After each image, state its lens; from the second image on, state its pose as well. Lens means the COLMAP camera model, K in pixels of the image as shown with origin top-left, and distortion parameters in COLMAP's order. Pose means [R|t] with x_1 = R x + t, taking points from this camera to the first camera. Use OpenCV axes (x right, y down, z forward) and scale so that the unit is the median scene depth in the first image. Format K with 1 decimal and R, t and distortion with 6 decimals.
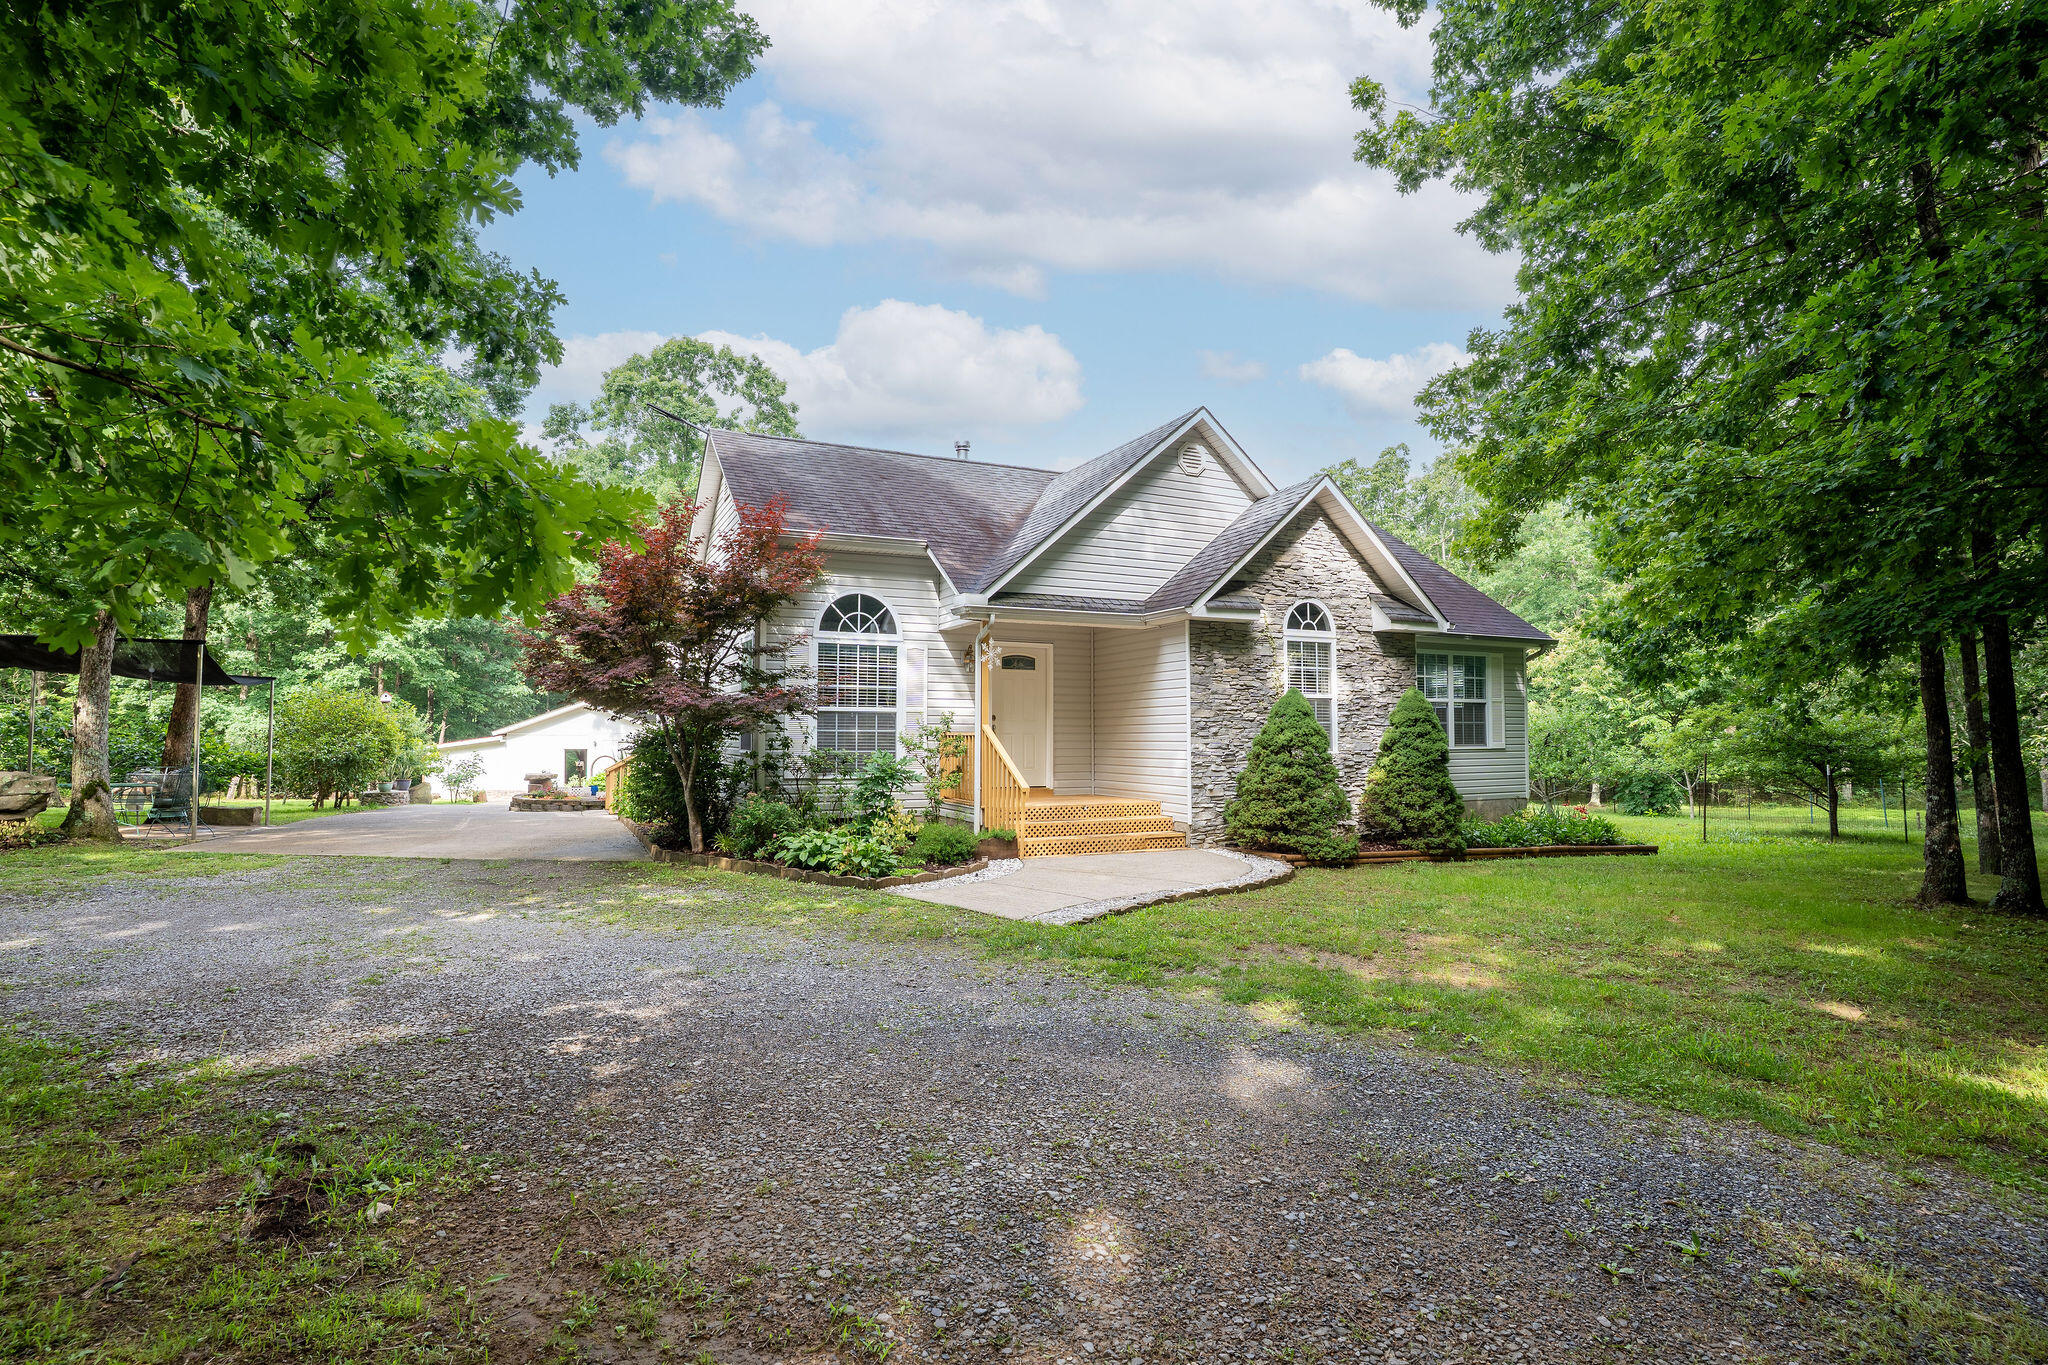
lens RADIAL K [[993.7, 0, 1024.0], [0, 993.7, 682.5], [0, 0, 1]] dist [-0.048047, 0.000348]
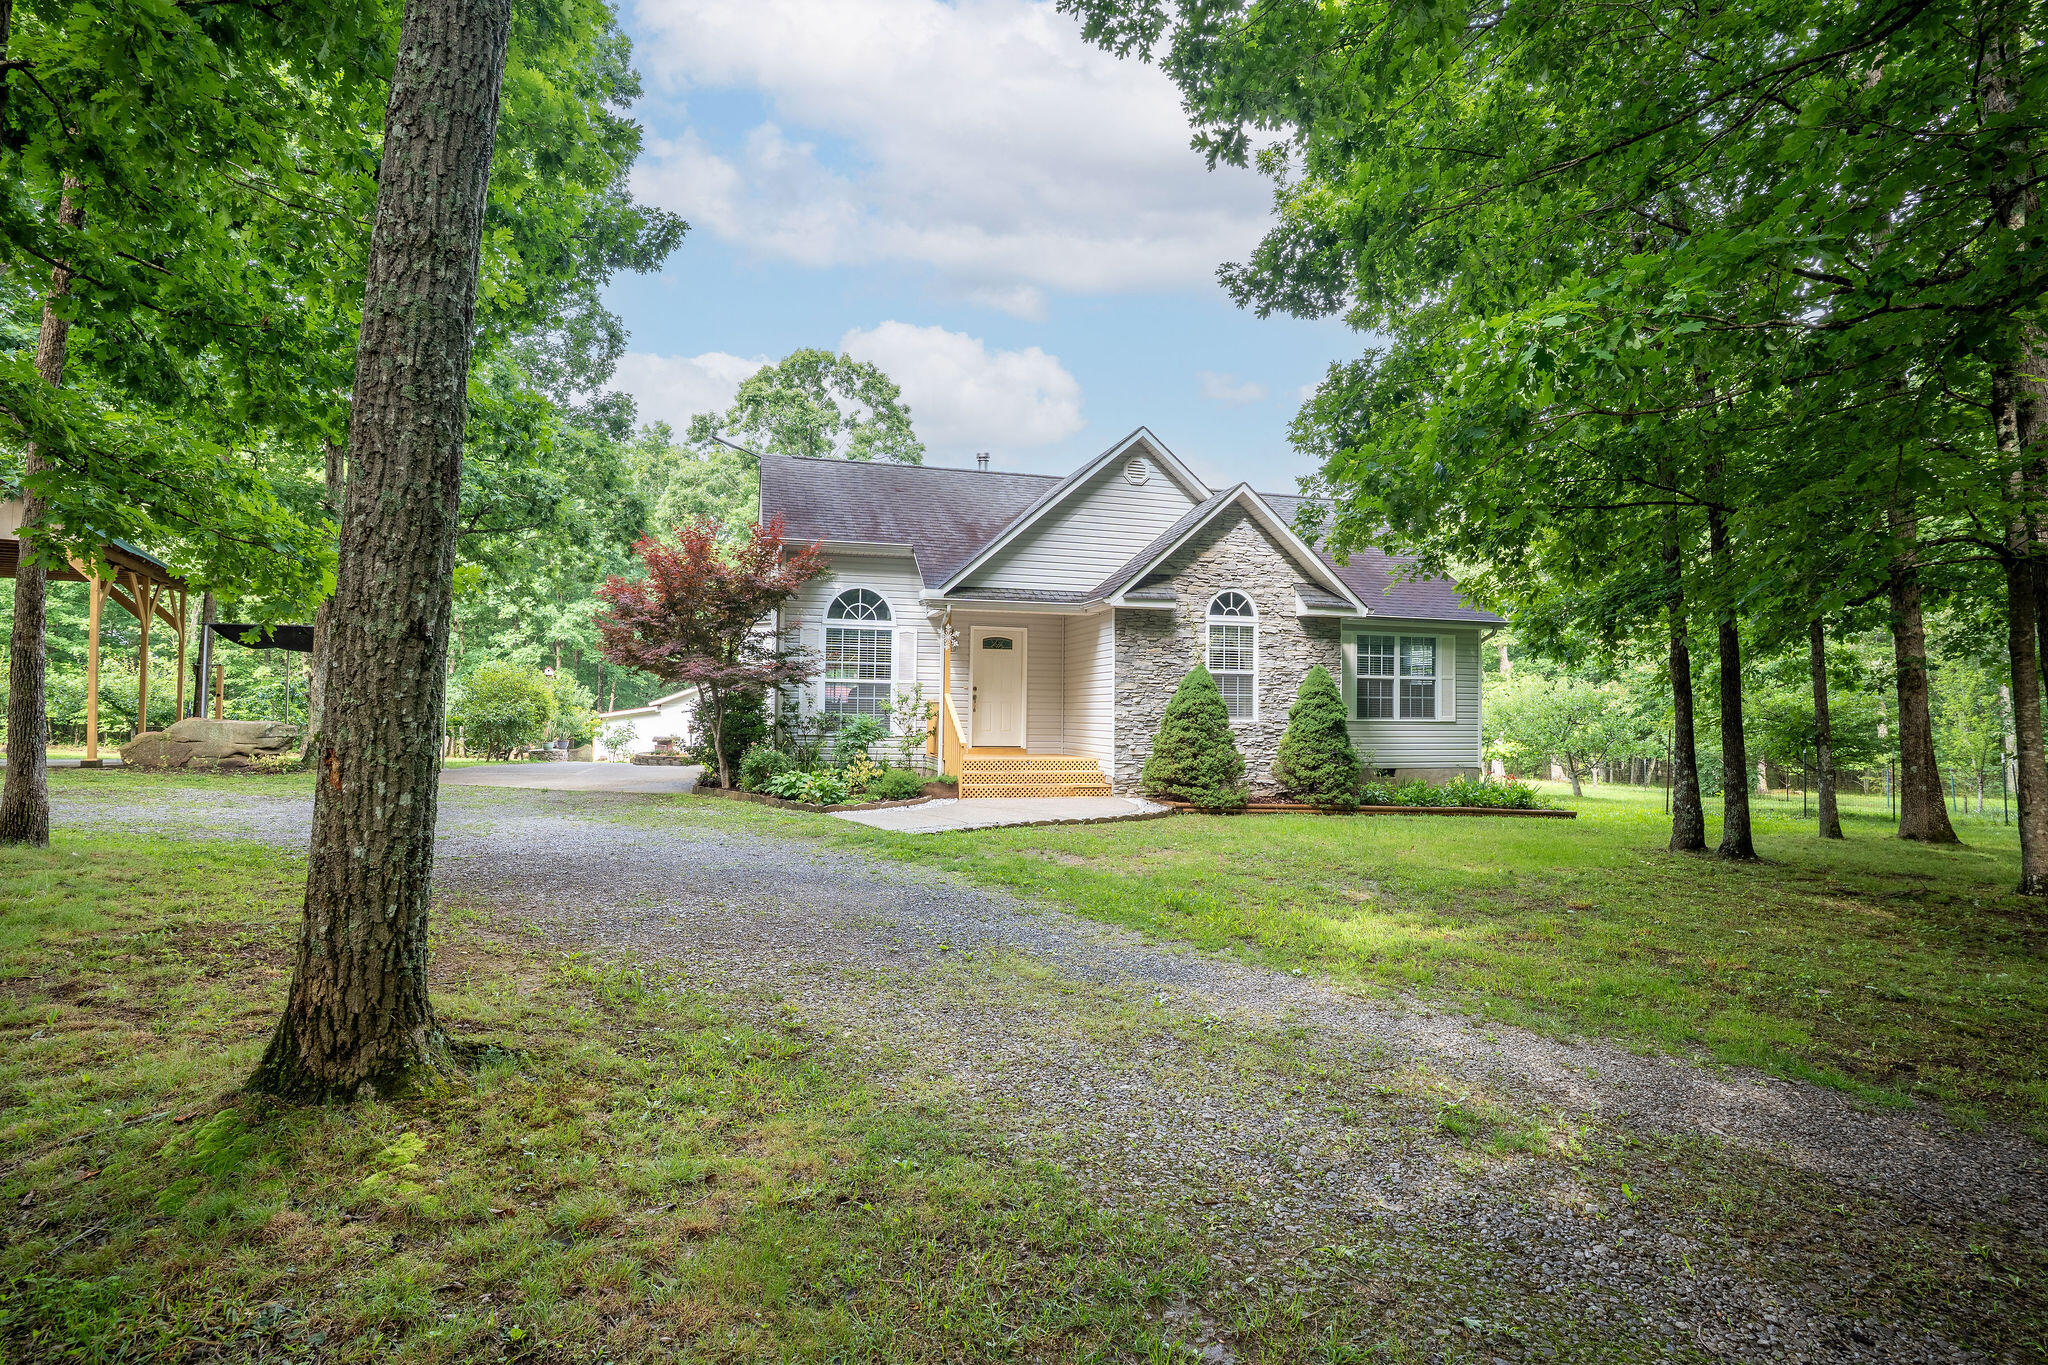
lens RADIAL K [[993.7, 0, 1024.0], [0, 993.7, 682.5], [0, 0, 1]] dist [-0.048047, 0.000348]
pose [[0.986506, 0.006441, -0.163595, 0.237865], [-0.002912, 0.999758, 0.021799, 0.001064], [0.163696, -0.021029, 0.986287, -0.195246]]
